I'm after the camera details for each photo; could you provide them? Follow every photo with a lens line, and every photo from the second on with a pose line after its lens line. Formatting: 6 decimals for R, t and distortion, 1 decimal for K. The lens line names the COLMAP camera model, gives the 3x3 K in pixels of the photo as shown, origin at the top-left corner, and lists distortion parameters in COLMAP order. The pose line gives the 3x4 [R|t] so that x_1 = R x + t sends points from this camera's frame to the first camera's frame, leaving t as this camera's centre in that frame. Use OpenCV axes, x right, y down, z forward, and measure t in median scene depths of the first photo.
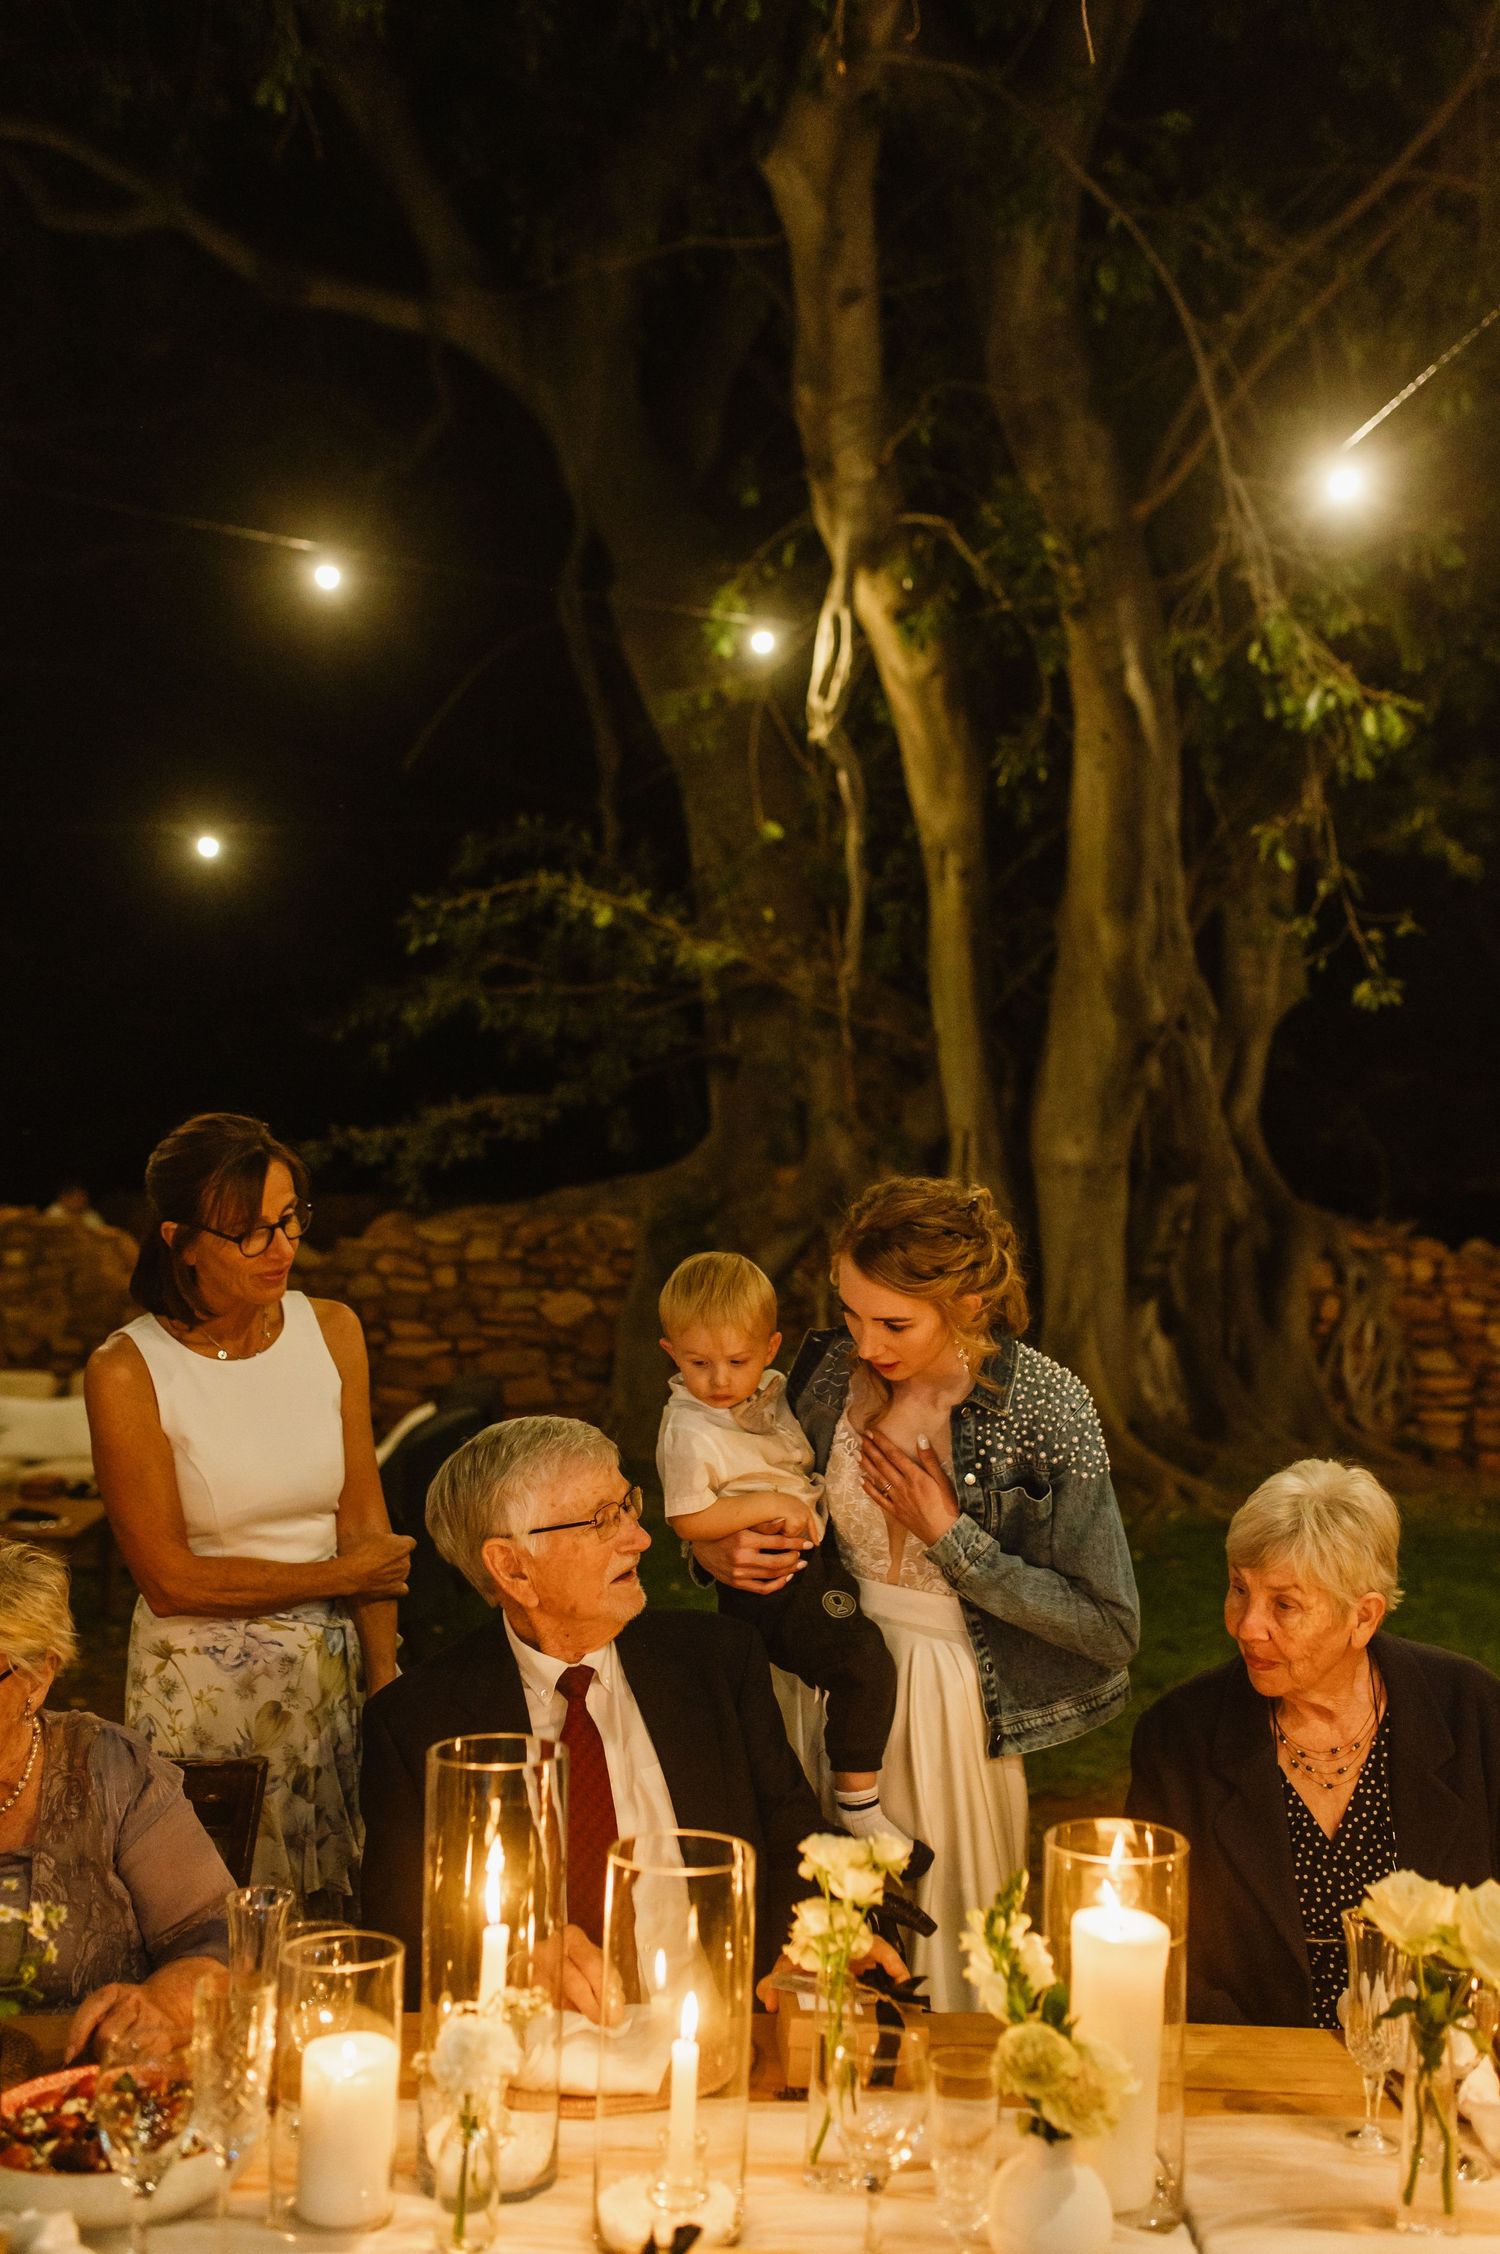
lens RADIAL K [[2112.4, 0, 761.8], [0, 2112.4, 1139.1], [0, 0, 1]] dist [0.033405, 0.000000]
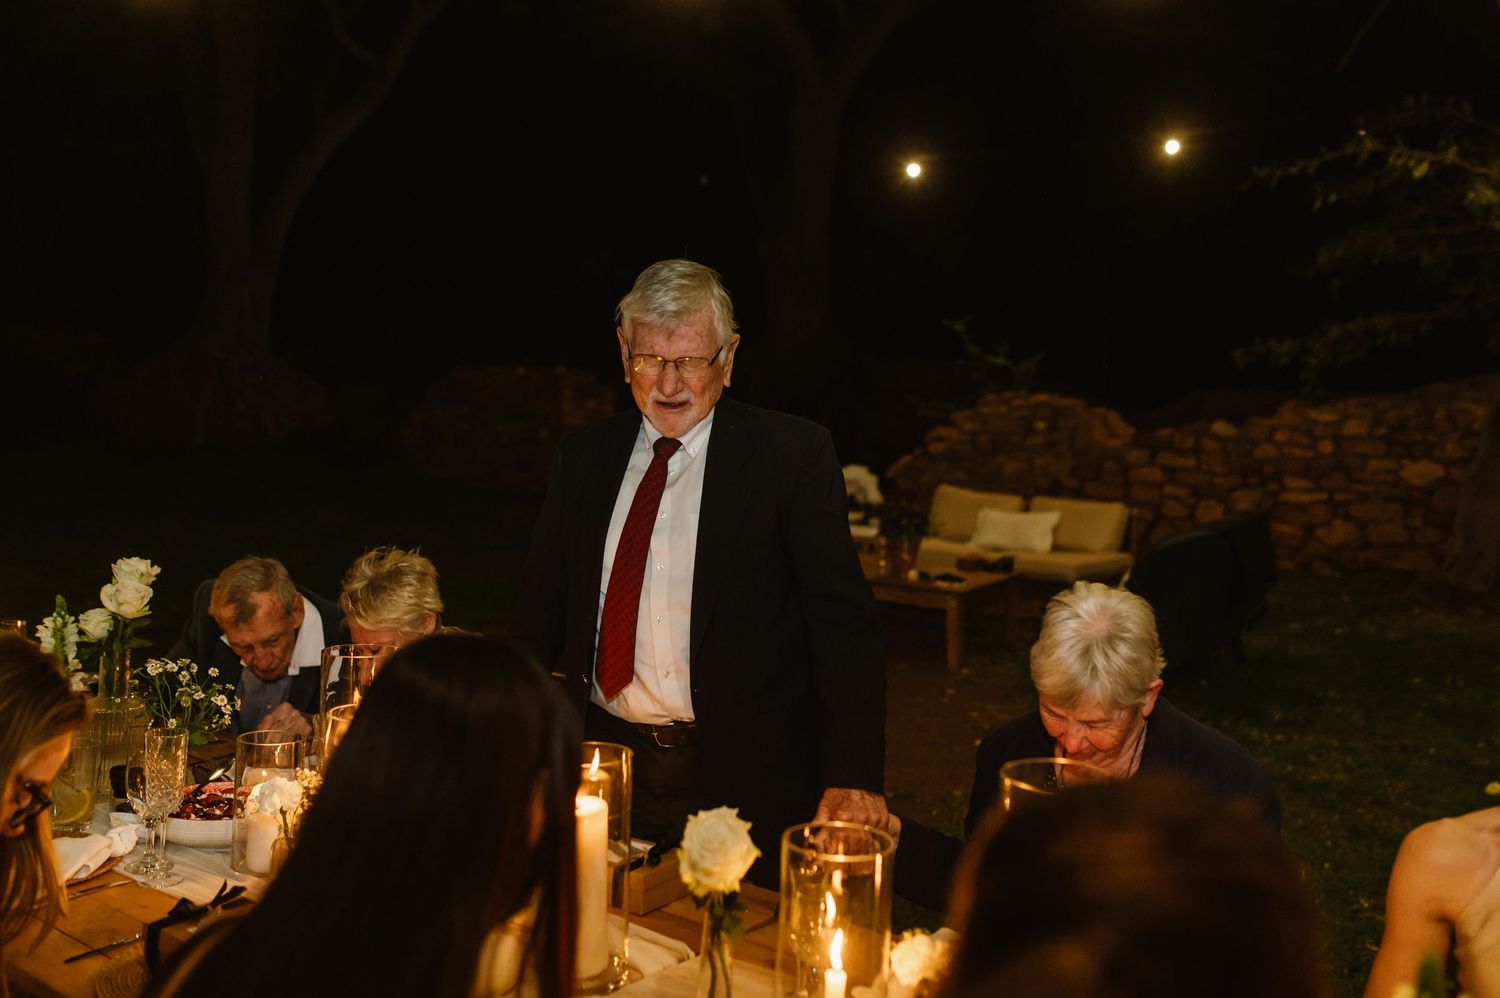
lens RADIAL K [[1405.8, 0, 754.4], [0, 1405.8, 502.1], [0, 0, 1]] dist [0.033405, 0.000000]
pose [[0.785475, 0.057058, -0.616258, 0.128493], [0.006396, 0.994940, 0.100271, 0.006122], [0.618860, -0.082702, 0.781135, 0.043513]]
